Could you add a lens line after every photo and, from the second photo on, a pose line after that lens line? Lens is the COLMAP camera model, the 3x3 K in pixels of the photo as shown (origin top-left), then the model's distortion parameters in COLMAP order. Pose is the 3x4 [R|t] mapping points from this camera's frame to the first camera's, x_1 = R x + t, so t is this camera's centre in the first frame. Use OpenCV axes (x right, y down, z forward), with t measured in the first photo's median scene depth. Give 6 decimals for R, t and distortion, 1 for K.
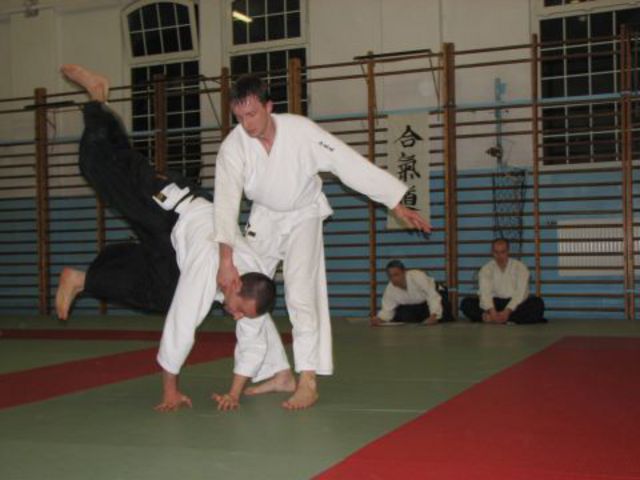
lens RADIAL K [[969.9, 0, 320.0], [0, 969.9, 240.0], [0, 0, 1]] dist [-0.091522, 0.694359]
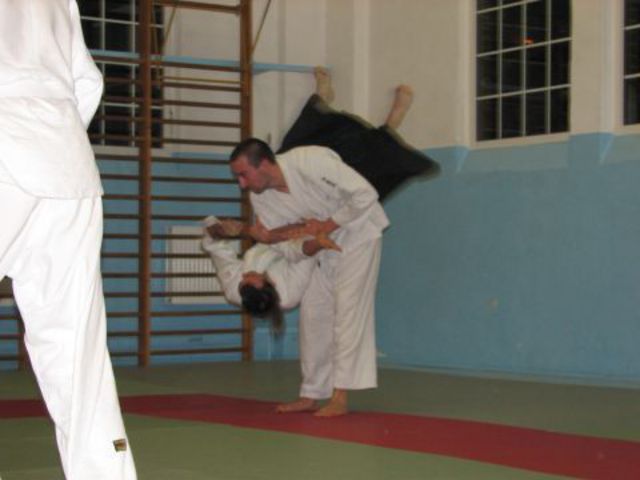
lens RADIAL K [[1569.0, 0, 320.0], [0, 1569.0, 240.0], [0, 0, 1]] dist [0.173092, -0.092535]
pose [[0.524347, 0.045480, 0.850289, -0.017410], [-0.033364, 0.998903, -0.032854, 0.000622], [-0.850851, -0.011142, 0.525289, 0.007259]]
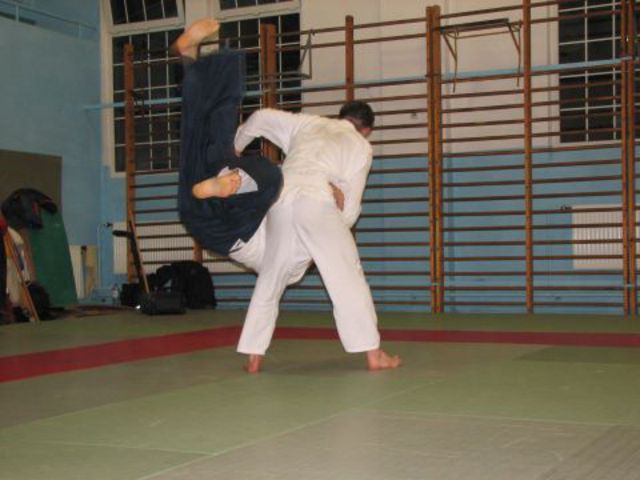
lens RADIAL K [[1118.5, 0, 320.0], [0, 1118.5, 240.0], [0, 0, 1]] dist [-0.022451, -0.080867]
pose [[0.996928, 0.009882, -0.077693, 0.114620], [-0.008482, 0.999796, 0.018321, -0.003930], [0.077858, -0.017606, 0.996809, -0.047933]]
